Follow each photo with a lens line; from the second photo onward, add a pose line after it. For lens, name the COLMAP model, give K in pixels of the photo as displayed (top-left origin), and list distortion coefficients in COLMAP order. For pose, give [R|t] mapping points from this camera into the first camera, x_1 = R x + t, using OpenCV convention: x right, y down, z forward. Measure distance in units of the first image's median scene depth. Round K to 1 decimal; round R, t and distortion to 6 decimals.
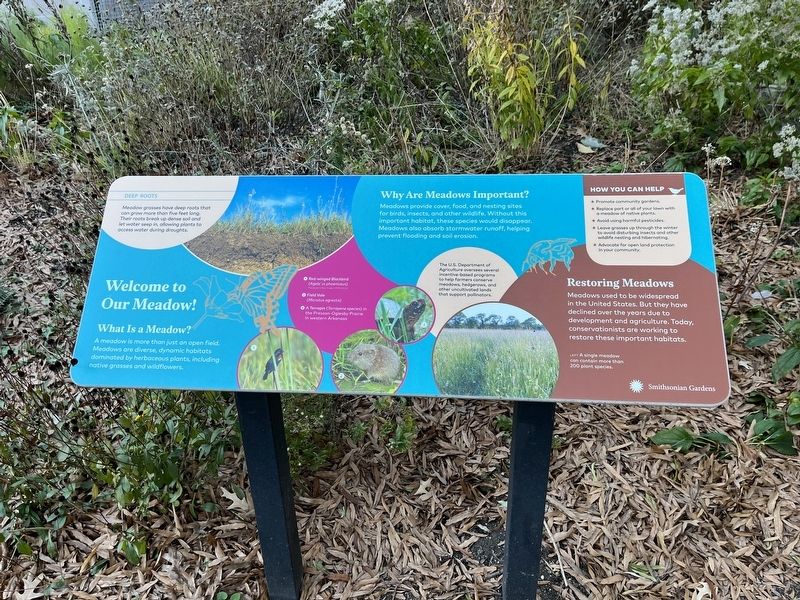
lens RADIAL K [[613.9, 0, 394.5], [0, 613.9, 304.2], [0, 0, 1]] dist [0.037195, -0.065058]
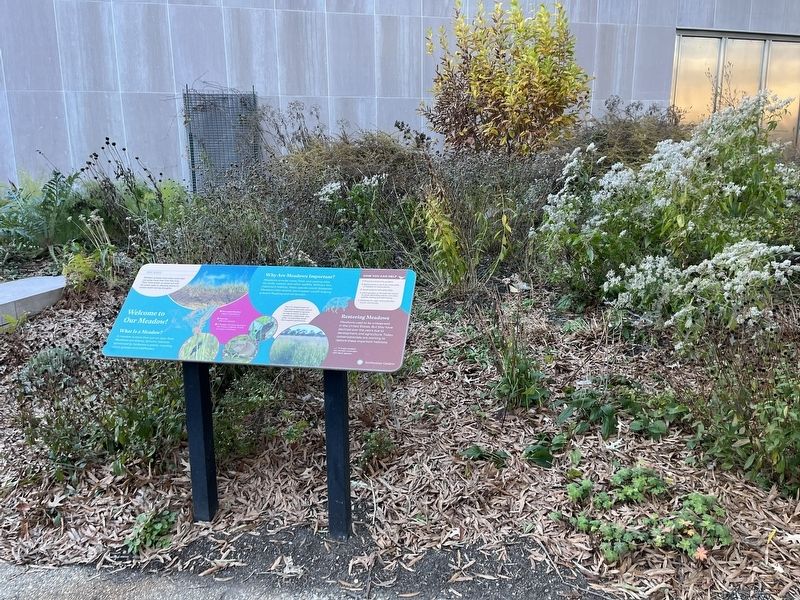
lens RADIAL K [[613.9, 0, 404.7], [0, 613.9, 300.4], [0, 0, 1]] dist [0.037195, -0.065058]
pose [[0.993619, 0.045327, -0.103279, 0.492057], [-0.070791, 0.963493, -0.258203, 0.299744], [0.087805, 0.263867, 0.960554, -0.670707]]
